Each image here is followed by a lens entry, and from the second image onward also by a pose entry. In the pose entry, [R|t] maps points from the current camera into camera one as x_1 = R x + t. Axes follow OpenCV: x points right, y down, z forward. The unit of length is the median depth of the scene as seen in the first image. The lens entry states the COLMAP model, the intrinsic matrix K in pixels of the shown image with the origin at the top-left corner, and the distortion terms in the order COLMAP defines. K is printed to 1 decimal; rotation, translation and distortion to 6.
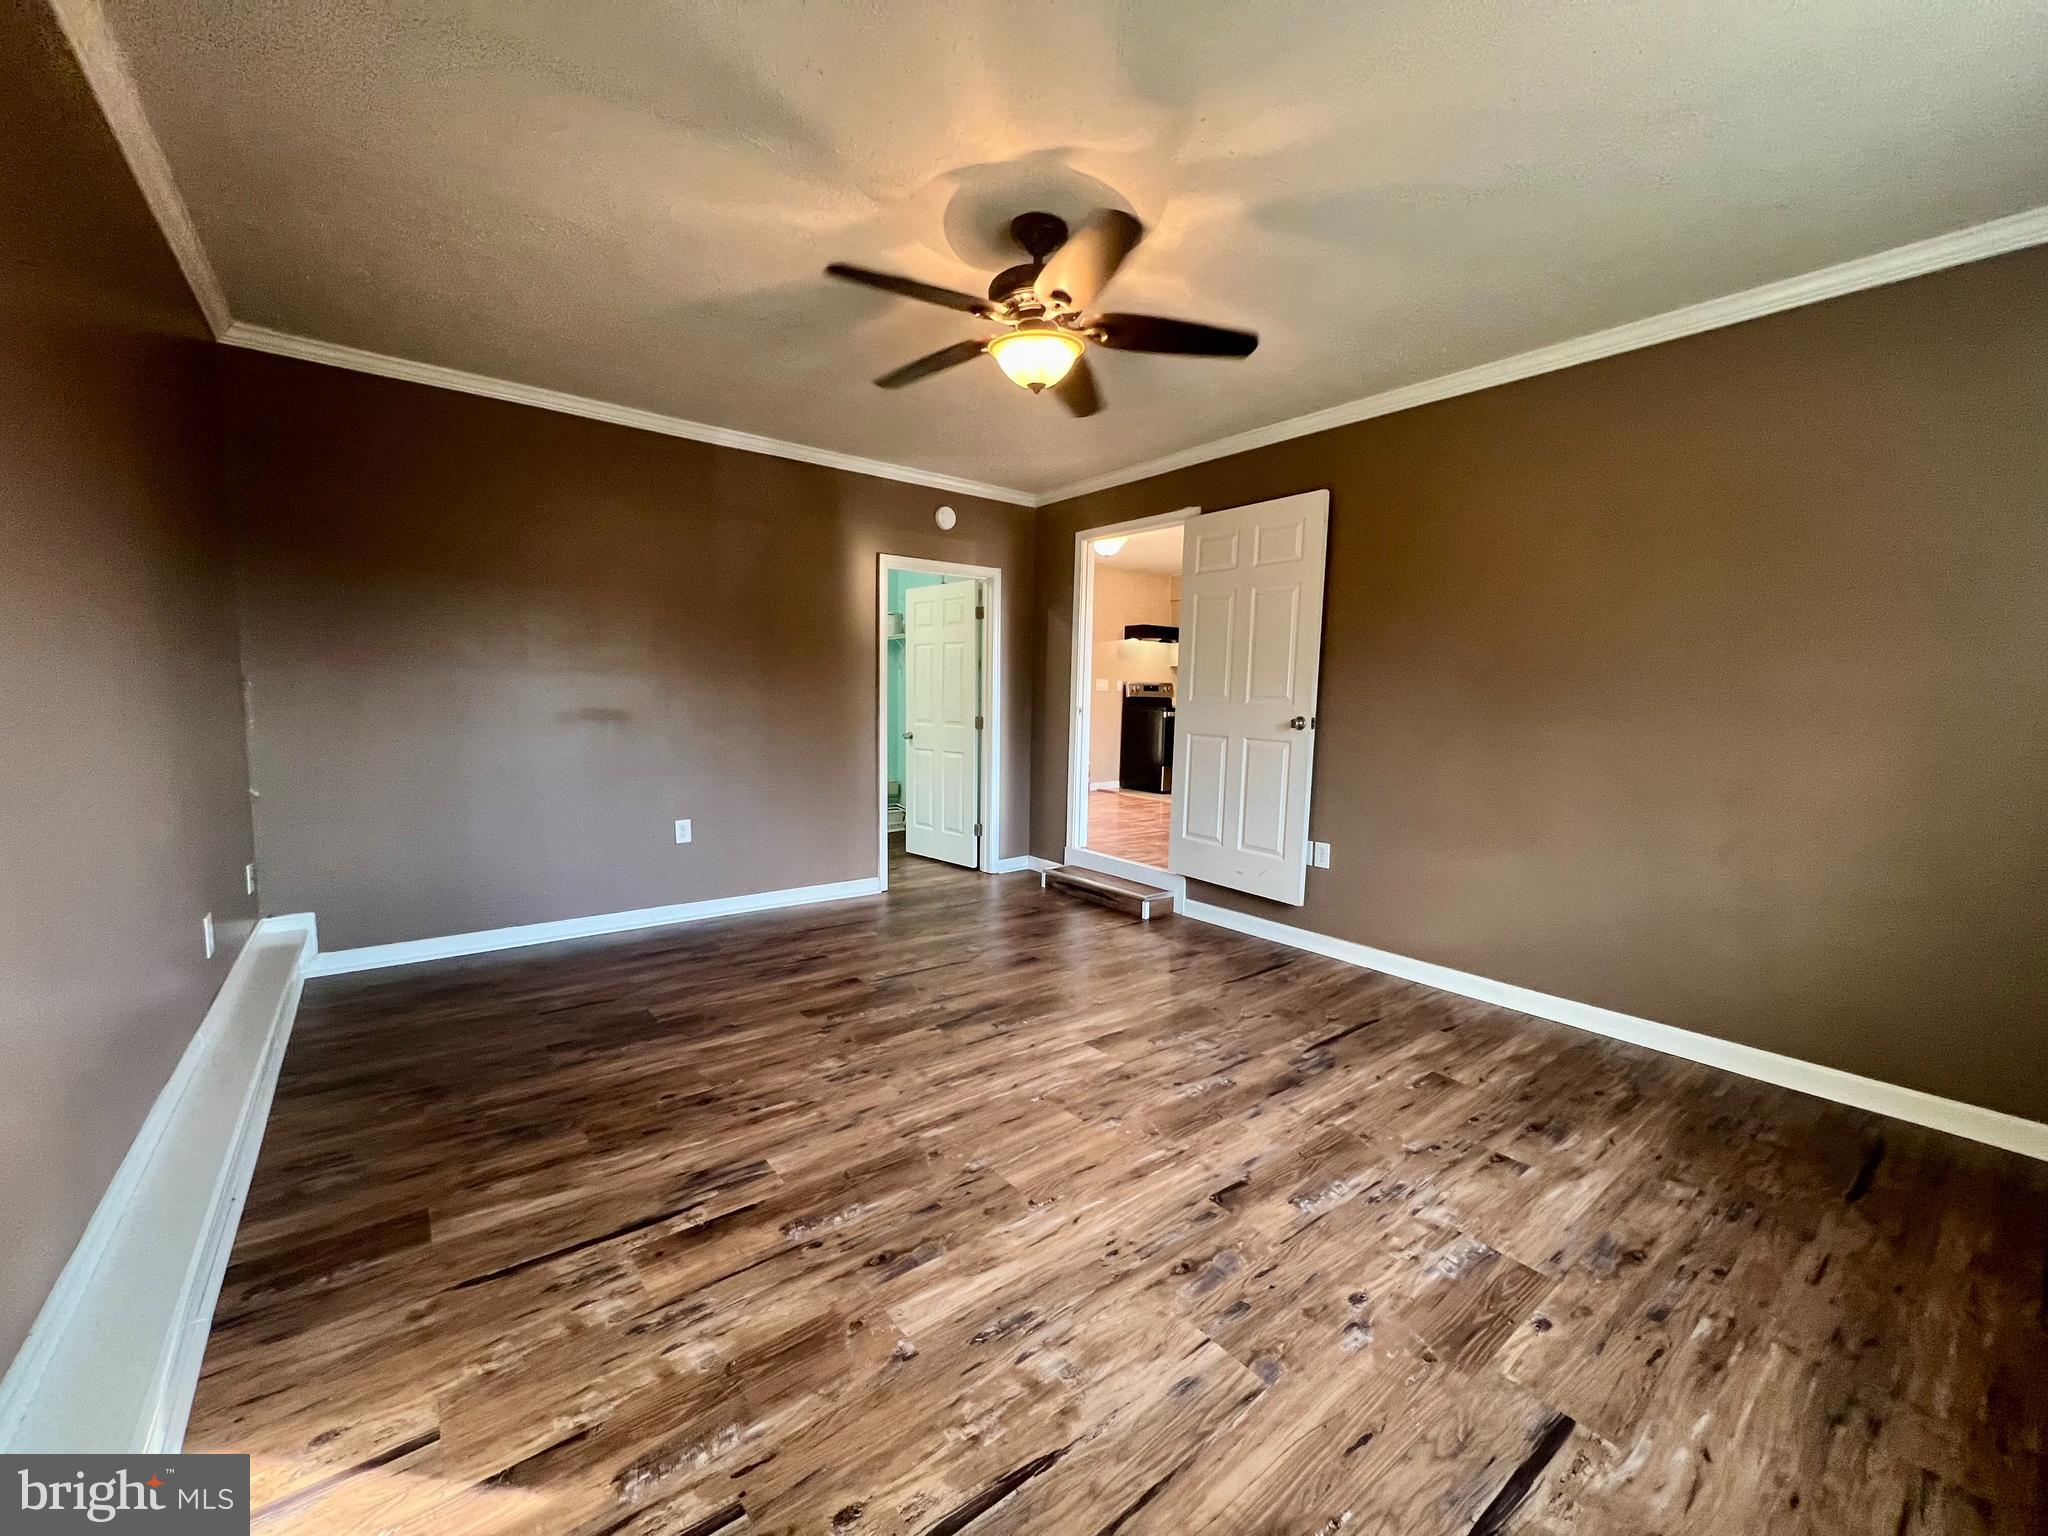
lens RADIAL K [[814.3, 0, 1018.9], [0, 814.3, 765.6], [0, 0, 1]] dist [-0.002117, 0.000410]
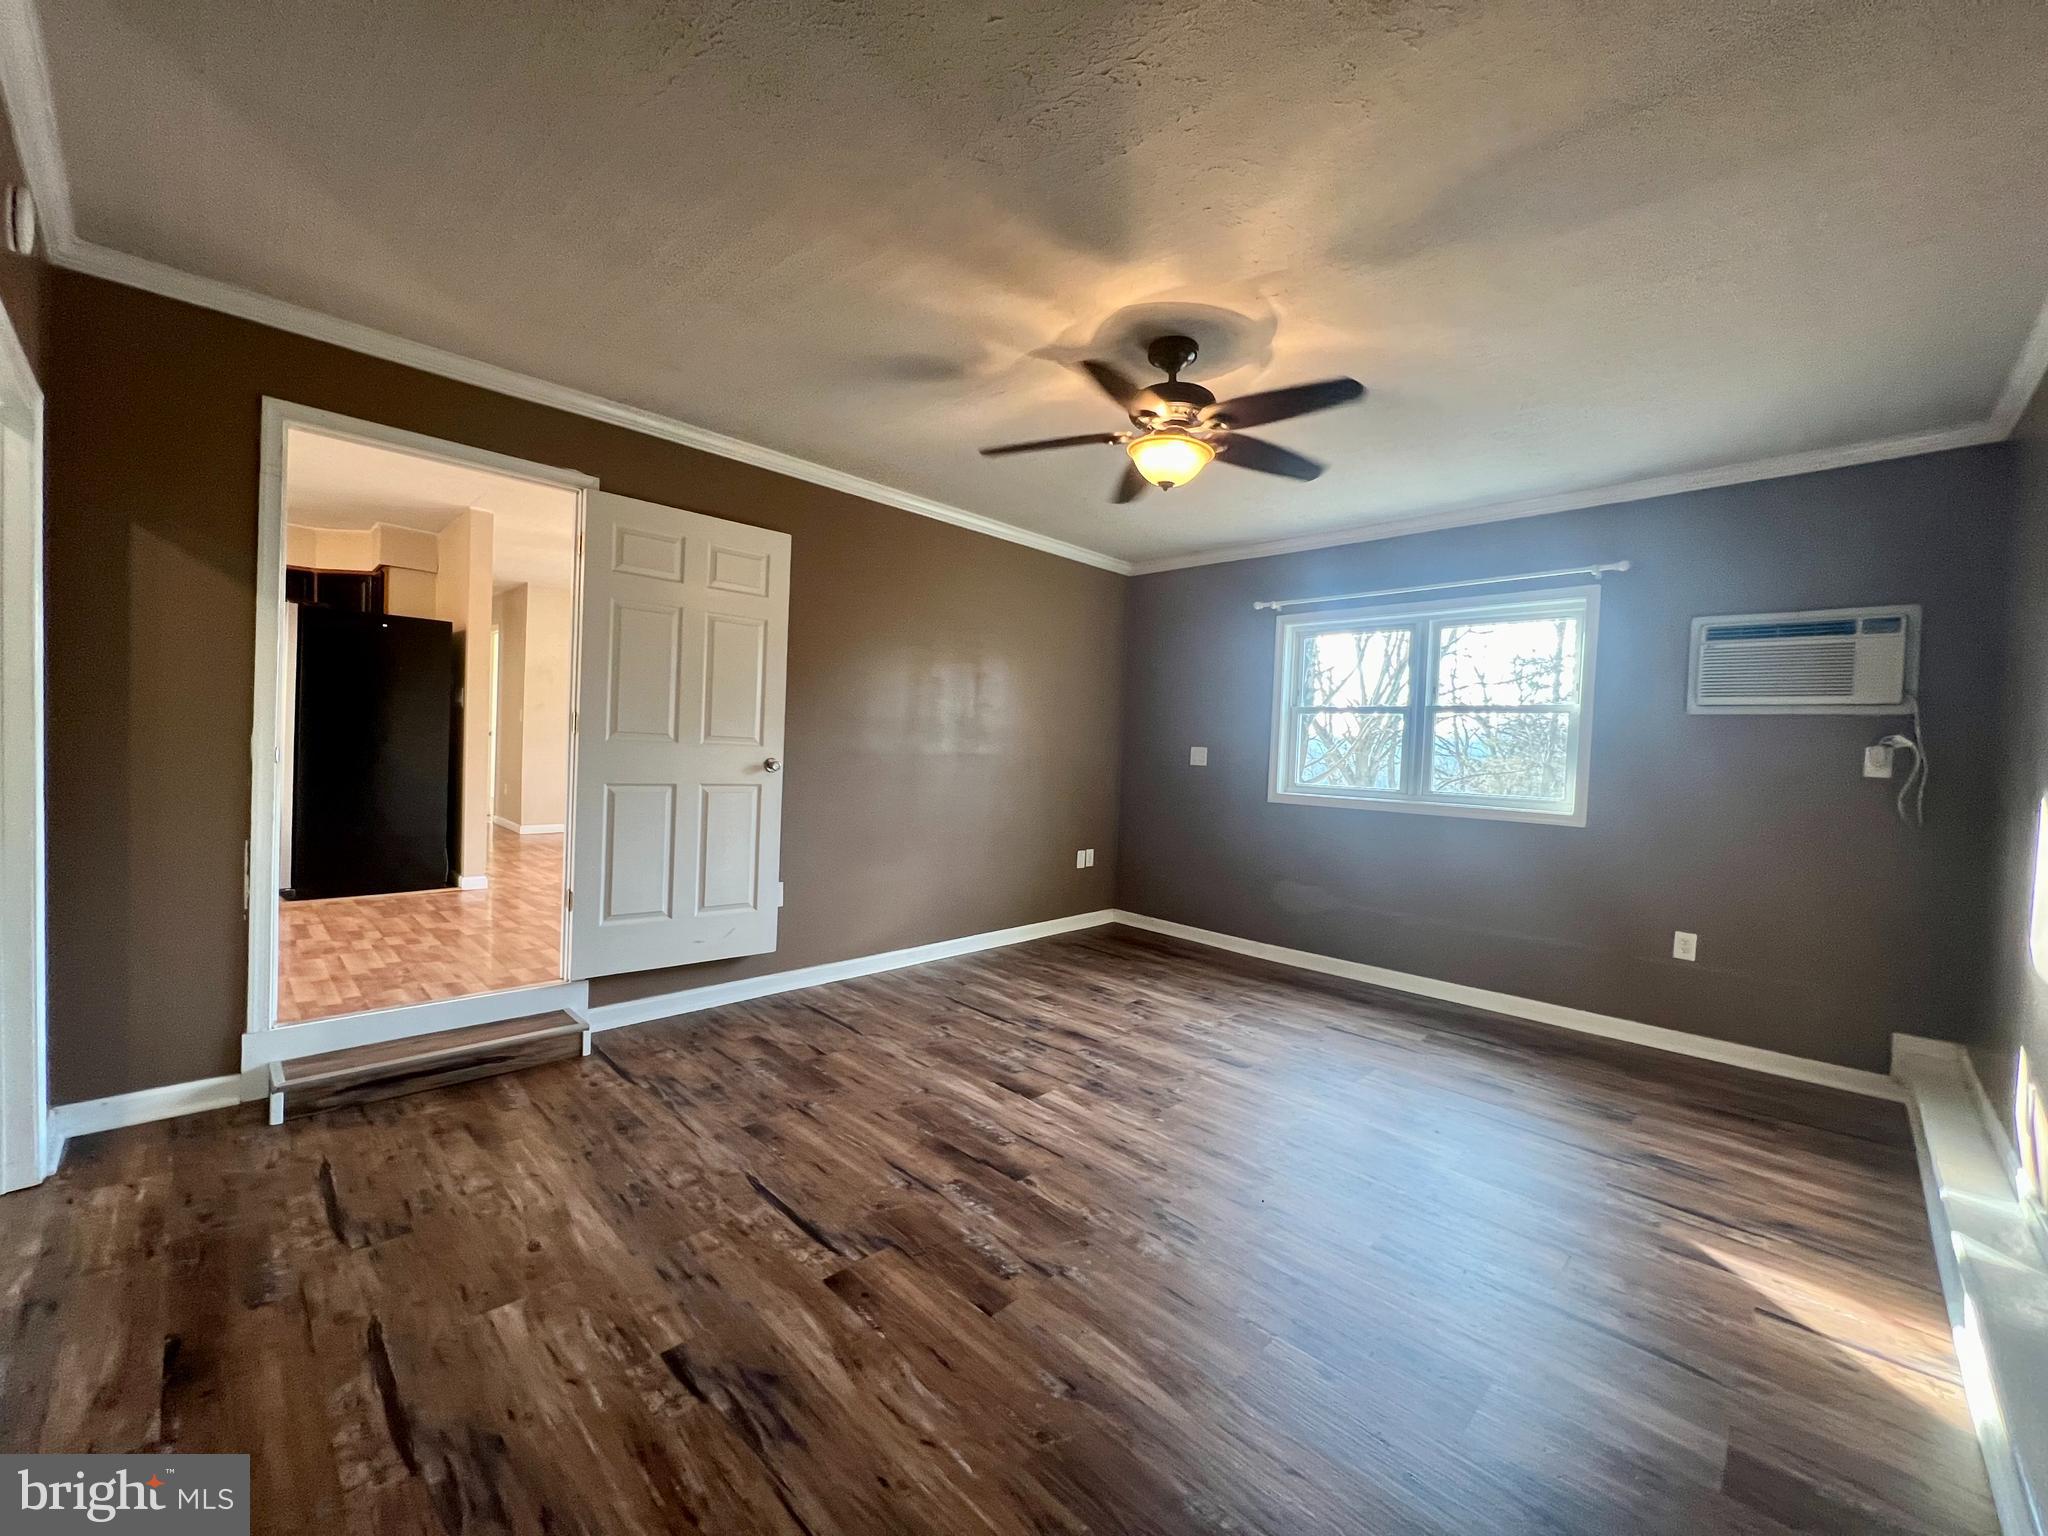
lens RADIAL K [[814.3, 0, 1018.3], [0, 814.3, 769.3], [0, 0, 1]] dist [-0.002117, 0.000410]
pose [[-0.124478, -0.056025, 0.990639, -0.995356], [0.044289, 0.997096, 0.061955, -0.142711], [-0.991233, 0.051587, -0.121635, 1.253061]]
